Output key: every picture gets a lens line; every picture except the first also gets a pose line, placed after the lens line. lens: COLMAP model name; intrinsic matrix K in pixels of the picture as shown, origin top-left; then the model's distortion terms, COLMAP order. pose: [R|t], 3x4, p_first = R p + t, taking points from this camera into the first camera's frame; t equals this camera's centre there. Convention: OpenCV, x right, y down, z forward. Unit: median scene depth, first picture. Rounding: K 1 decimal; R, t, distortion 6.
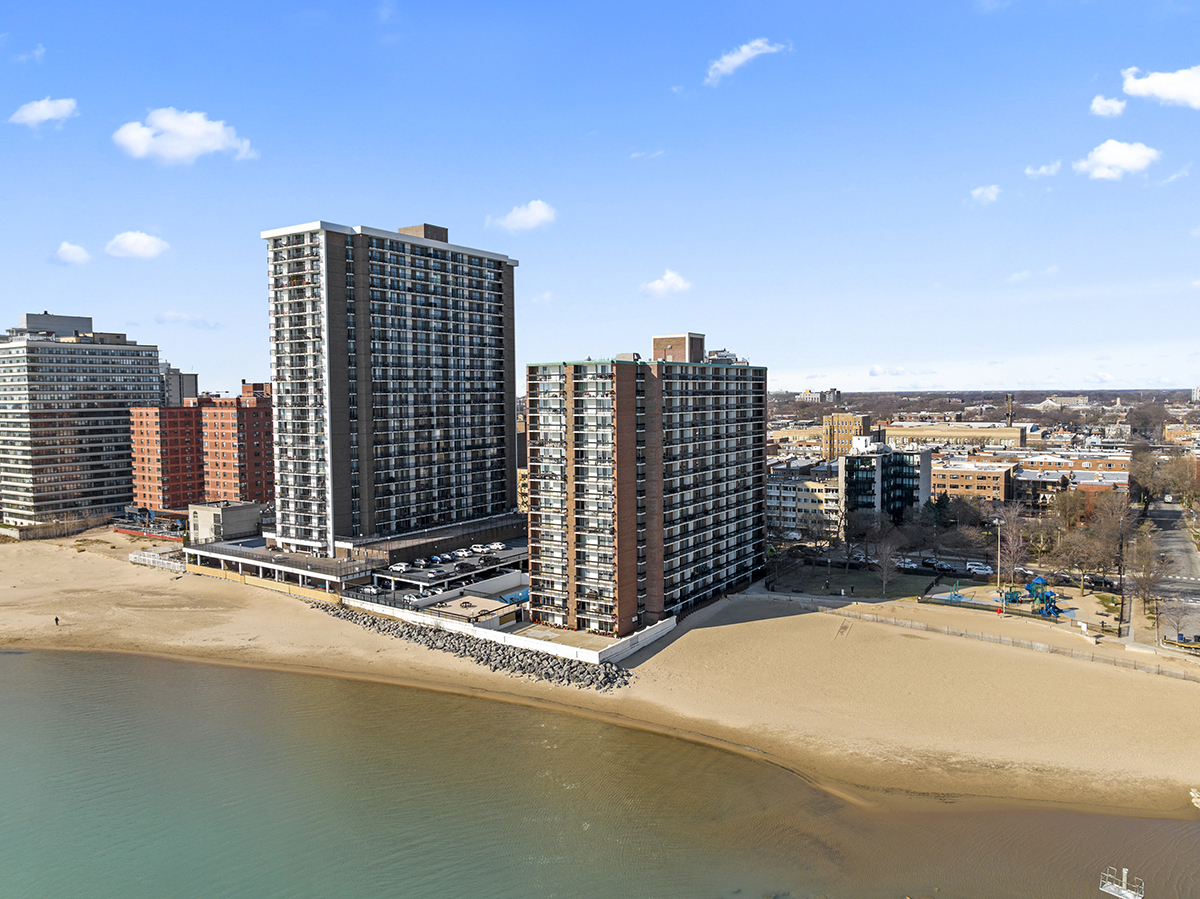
lens RADIAL K [[847.4, 0, 600.0], [0, 847.4, 449.5], [0, 0, 1]] dist [-0.047951, 0.000018]
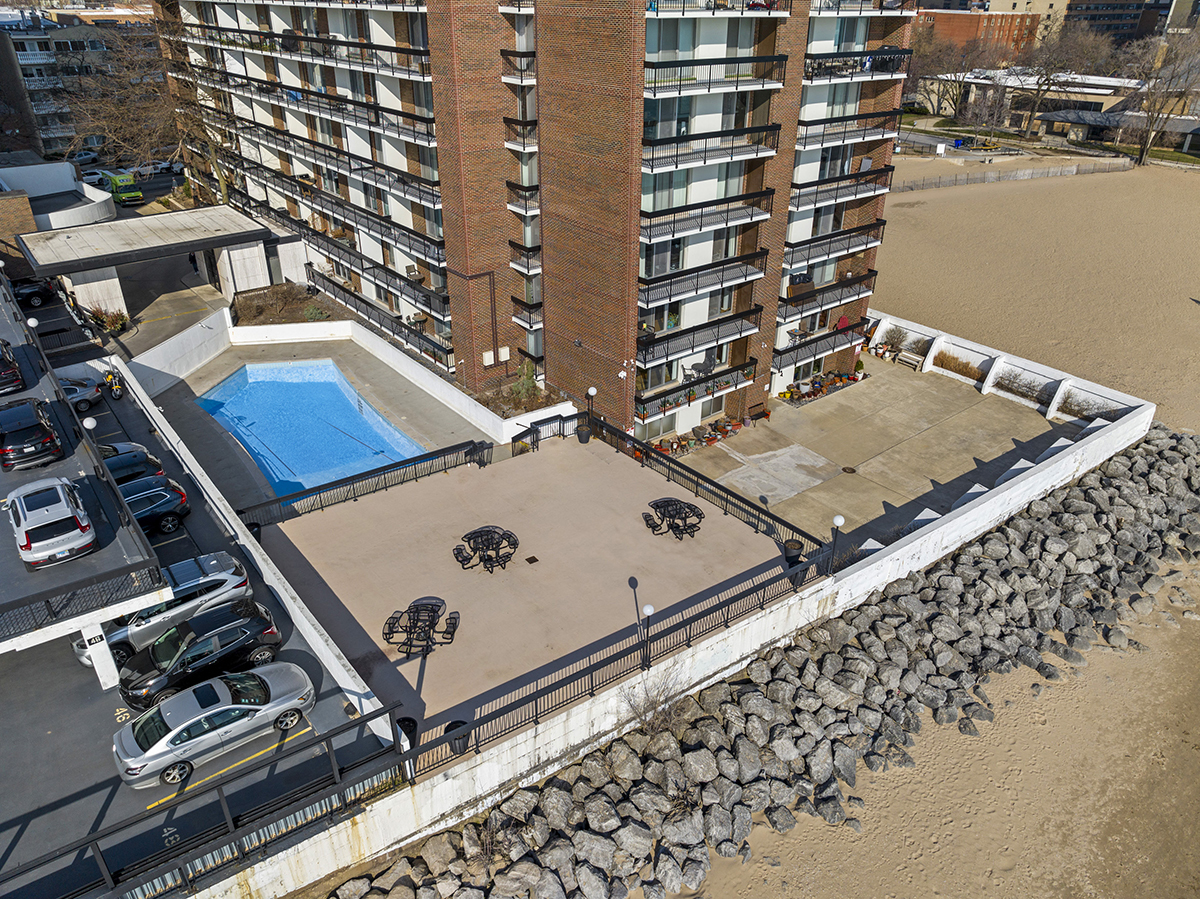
lens RADIAL K [[847.4, 0, 600.0], [0, 847.4, 449.5], [0, 0, 1]] dist [-0.047951, 0.000018]
pose [[0.336630, -0.453592, 0.825187, -0.324374], [0.052973, 0.884068, 0.464347, 0.075615], [-0.940146, -0.112600, 0.321632, 0.971514]]
